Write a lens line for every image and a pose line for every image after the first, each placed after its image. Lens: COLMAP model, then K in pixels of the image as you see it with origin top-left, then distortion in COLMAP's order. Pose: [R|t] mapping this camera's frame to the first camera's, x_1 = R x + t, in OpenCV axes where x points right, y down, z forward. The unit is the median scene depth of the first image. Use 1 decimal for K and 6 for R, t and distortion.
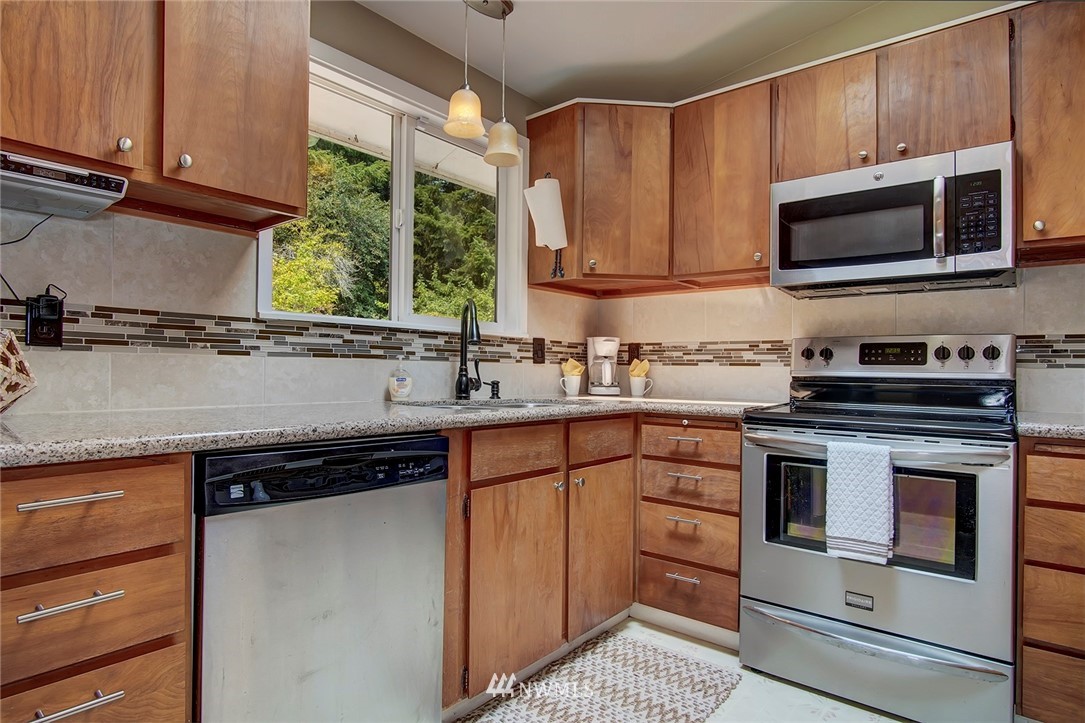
lens RADIAL K [[583.6, 0, 592.0], [0, 583.6, 364.0], [0, 0, 1]] dist [-0.031332, 0.004901]
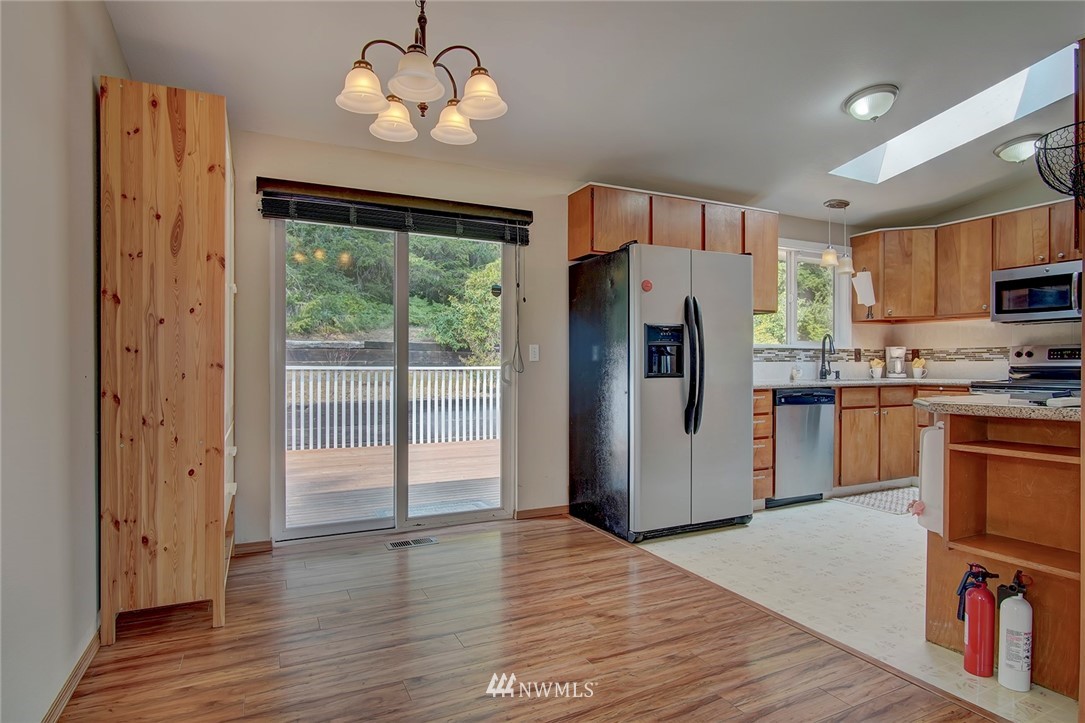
lens RADIAL K [[585.0, 0, 553.0], [0, 585.0, 378.2], [0, 0, 1]] dist [-0.017738, 0.002731]
pose [[0.874197, -0.006196, -0.485532, -0.048765], [0.021869, 0.999406, 0.026622, -0.025613], [0.485079, -0.033891, 0.873814, -1.543623]]
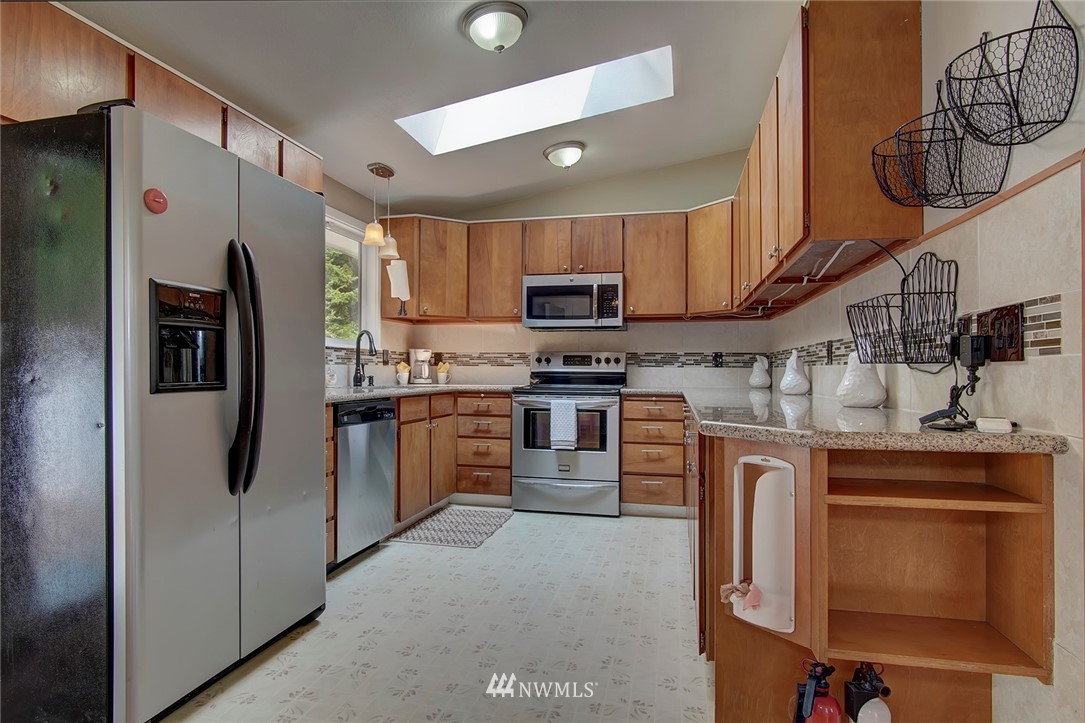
lens RADIAL K [[585.0, 0, 524.9], [0, 585.0, 368.0], [0, 0, 1]] dist [-0.017738, 0.002731]
pose [[0.930397, -0.006968, 0.366488, -0.432424], [0.001789, 0.999894, 0.014469, -0.021211], [-0.366550, -0.012806, 0.930310, -0.897765]]
